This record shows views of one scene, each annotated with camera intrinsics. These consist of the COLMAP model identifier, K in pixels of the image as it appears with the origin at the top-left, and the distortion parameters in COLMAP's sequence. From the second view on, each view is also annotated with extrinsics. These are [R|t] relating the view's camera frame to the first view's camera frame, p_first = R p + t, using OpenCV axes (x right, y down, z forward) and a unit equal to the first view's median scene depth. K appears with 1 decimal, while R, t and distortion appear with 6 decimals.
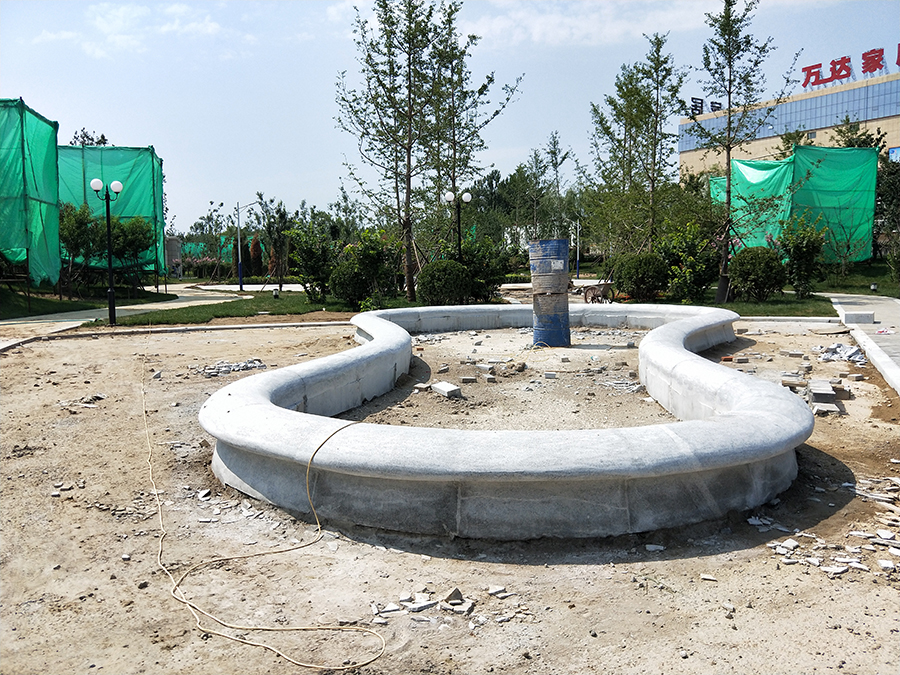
lens RADIAL K [[760.8, 0, 450.0], [0, 760.8, 337.5], [0, 0, 1]] dist [0.035419, -0.114784]
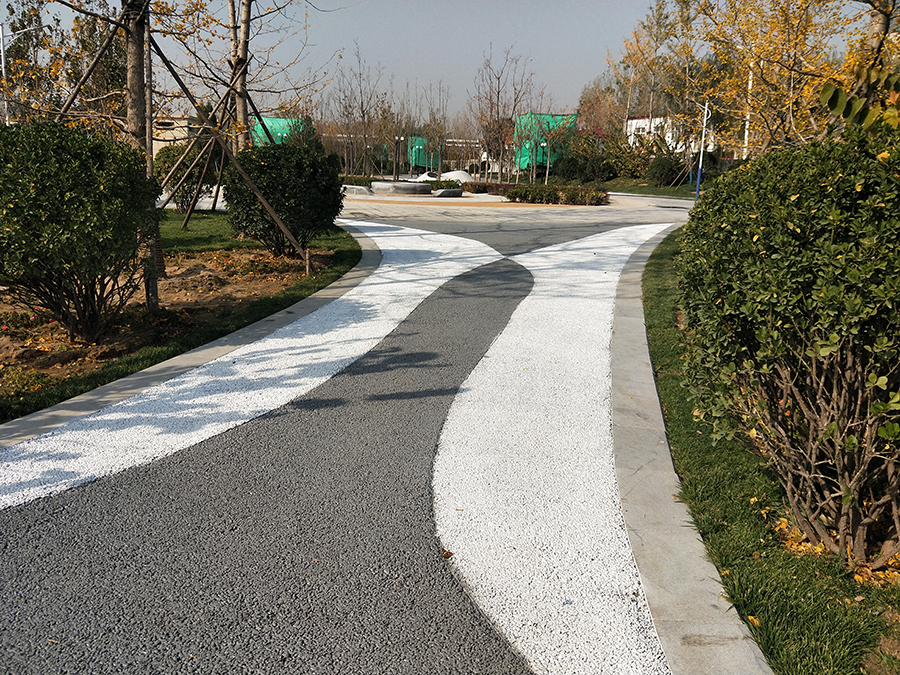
lens RADIAL K [[760.8, 0, 450.0], [0, 760.8, 337.5], [0, 0, 1]] dist [0.035419, -0.114784]
pose [[0.982707, 0.081515, -0.166257, 0.183564], [-0.059896, 0.989553, 0.131140, -0.076081], [0.175210, -0.118914, 0.977323, 0.757891]]
